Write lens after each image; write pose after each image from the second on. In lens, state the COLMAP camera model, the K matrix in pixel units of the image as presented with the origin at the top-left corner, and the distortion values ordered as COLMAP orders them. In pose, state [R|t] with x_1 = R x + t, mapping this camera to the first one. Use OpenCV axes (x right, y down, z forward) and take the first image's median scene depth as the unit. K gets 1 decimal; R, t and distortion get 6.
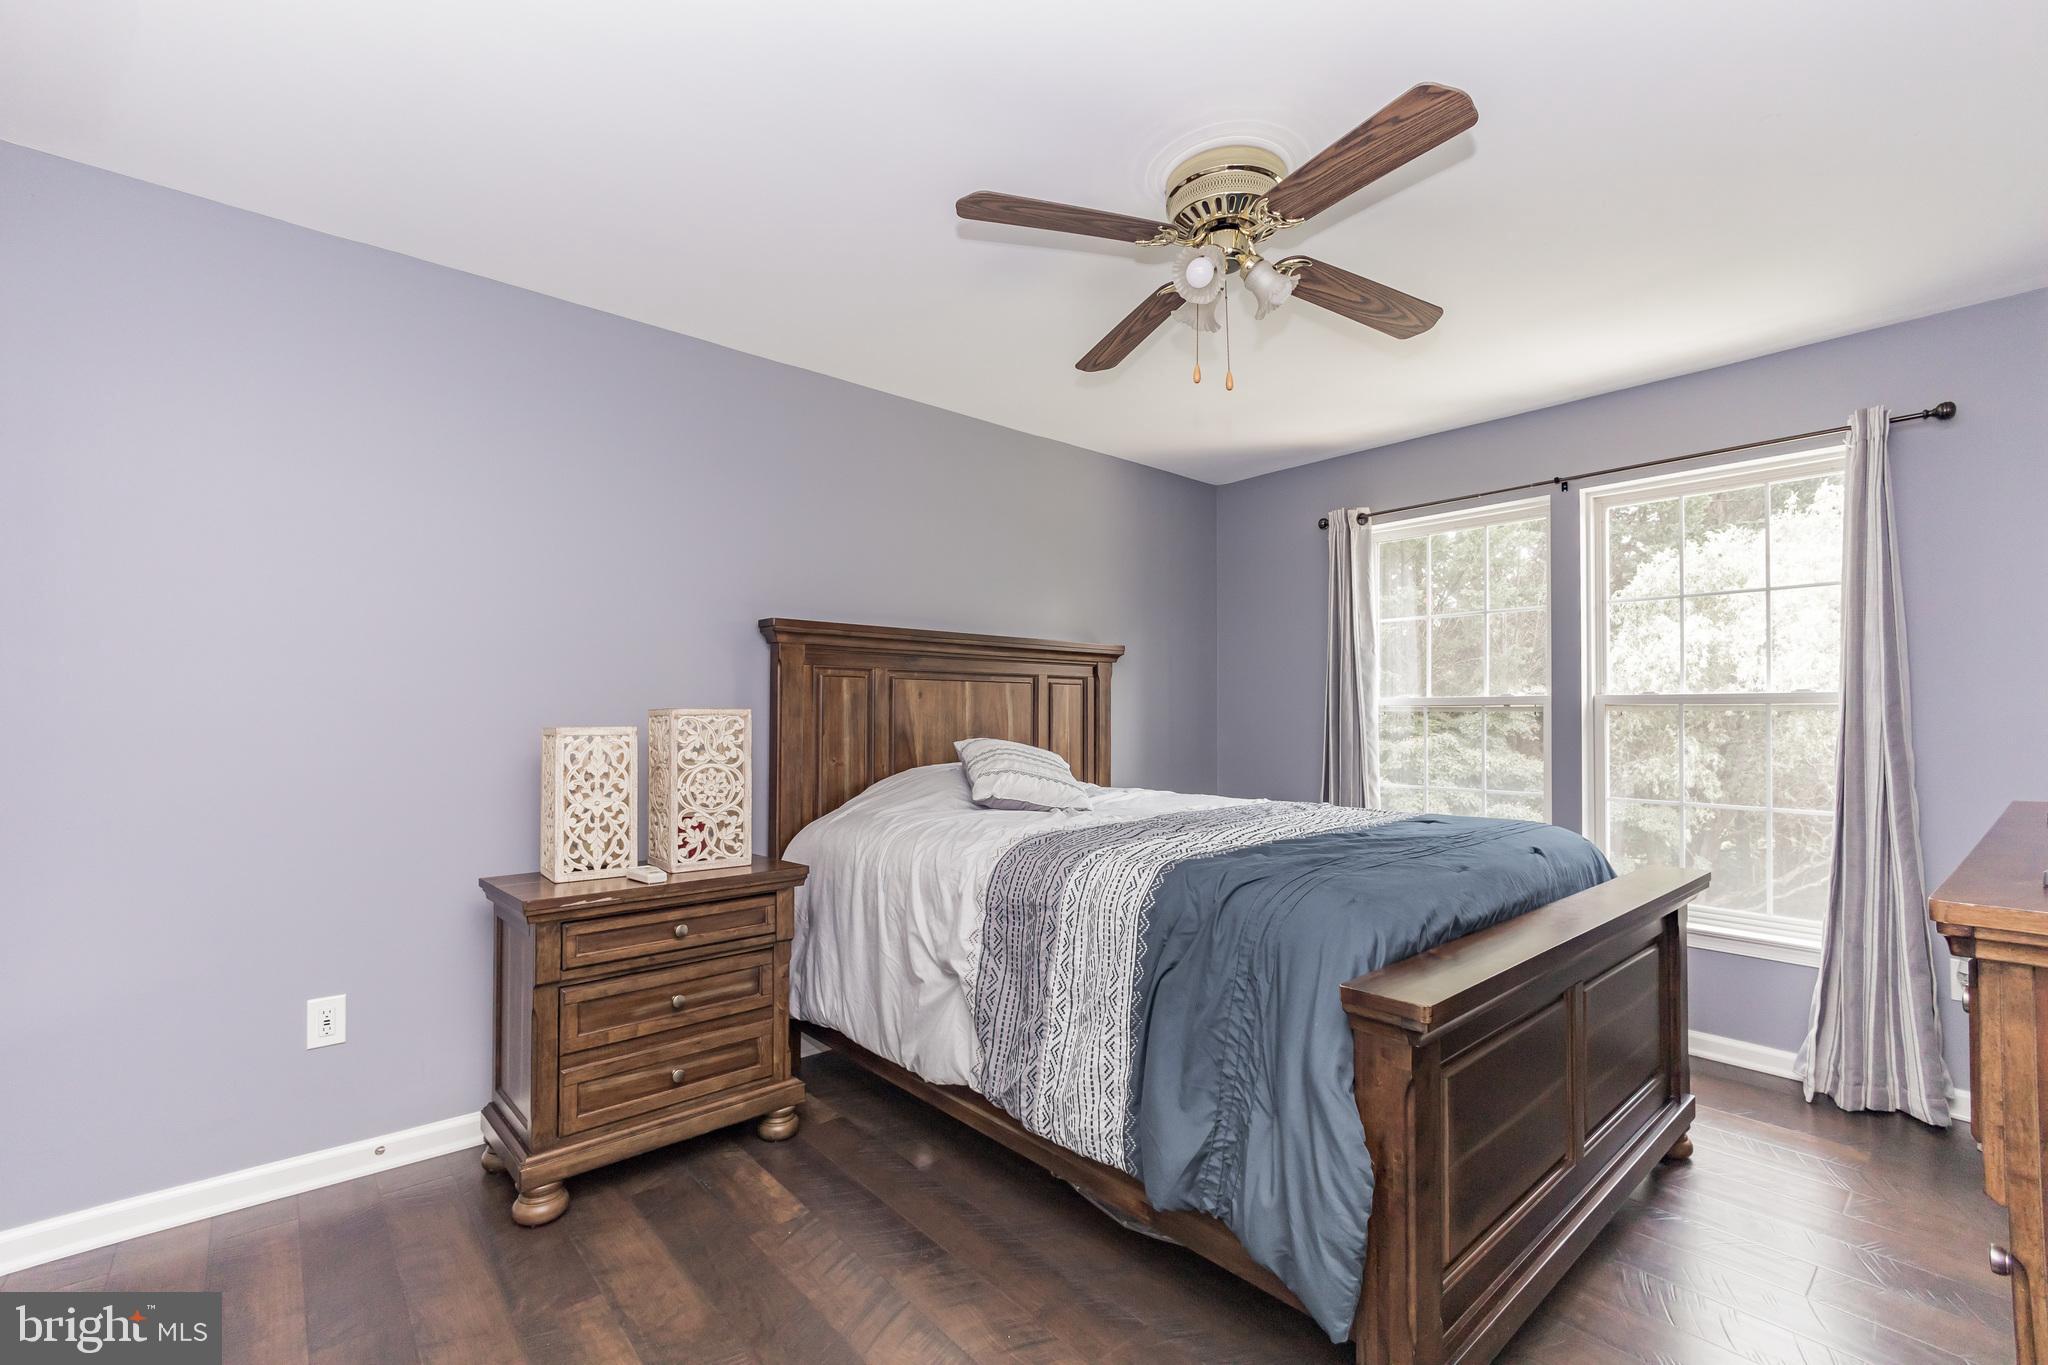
lens RADIAL K [[893.3, 0, 1037.3], [0, 893.3, 691.8], [0, 0, 1]] dist [-0.009544, -0.000018]
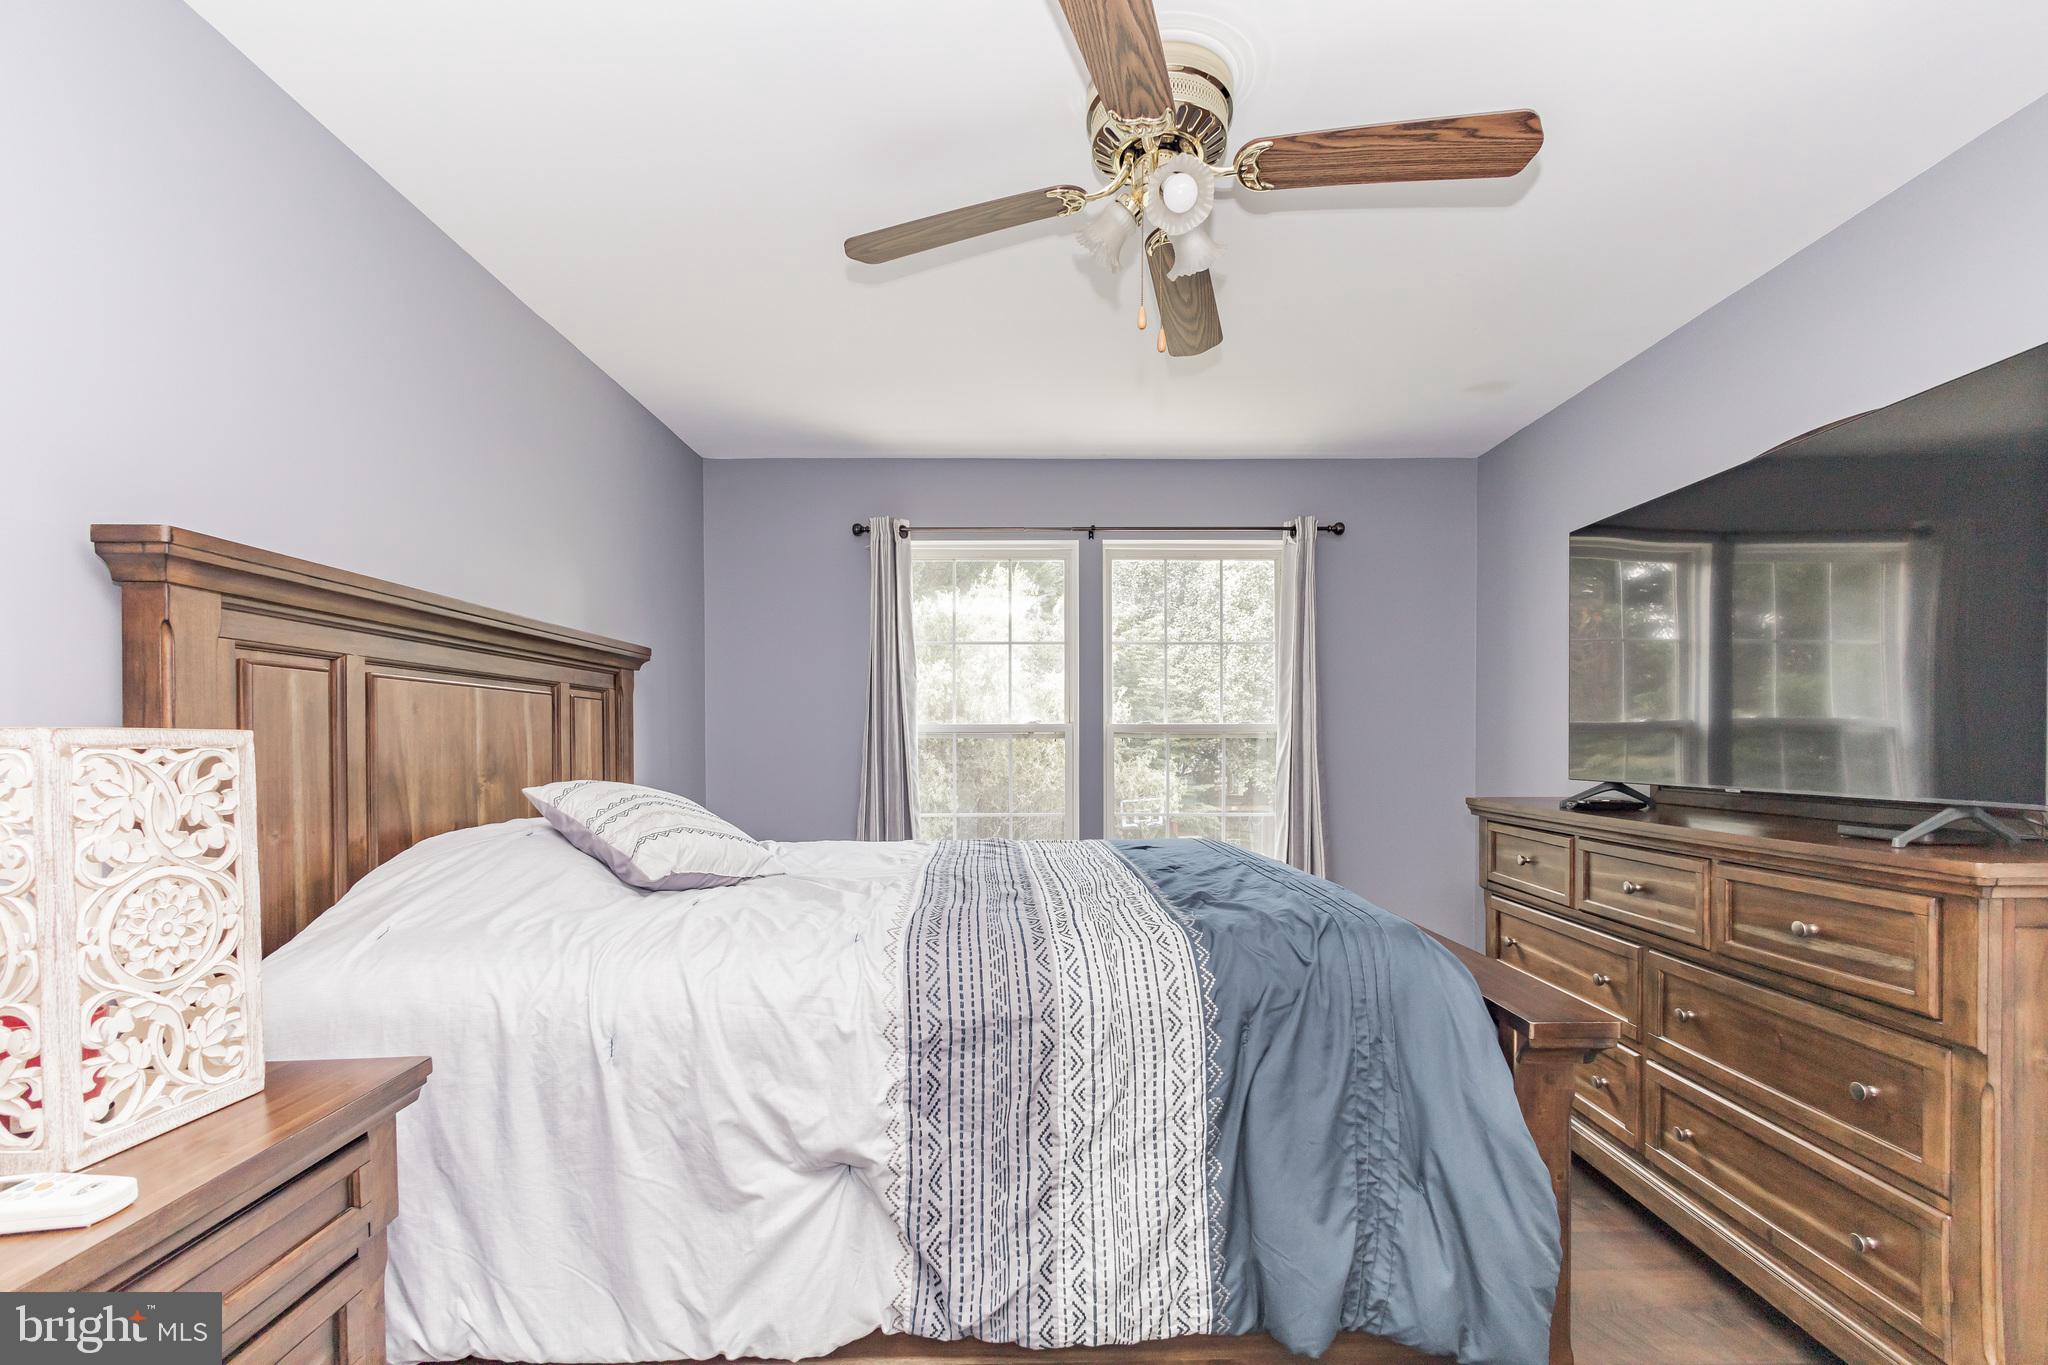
lens RADIAL K [[893.3, 0, 1039.4], [0, 893.3, 747.6], [0, 0, 1]] dist [-0.009544, -0.000018]
pose [[0.648234, -0.007382, 0.761406, -0.419280], [-0.017481, 0.999545, 0.024574, 0.011059], [-0.761241, -0.029240, 0.647810, 0.454903]]
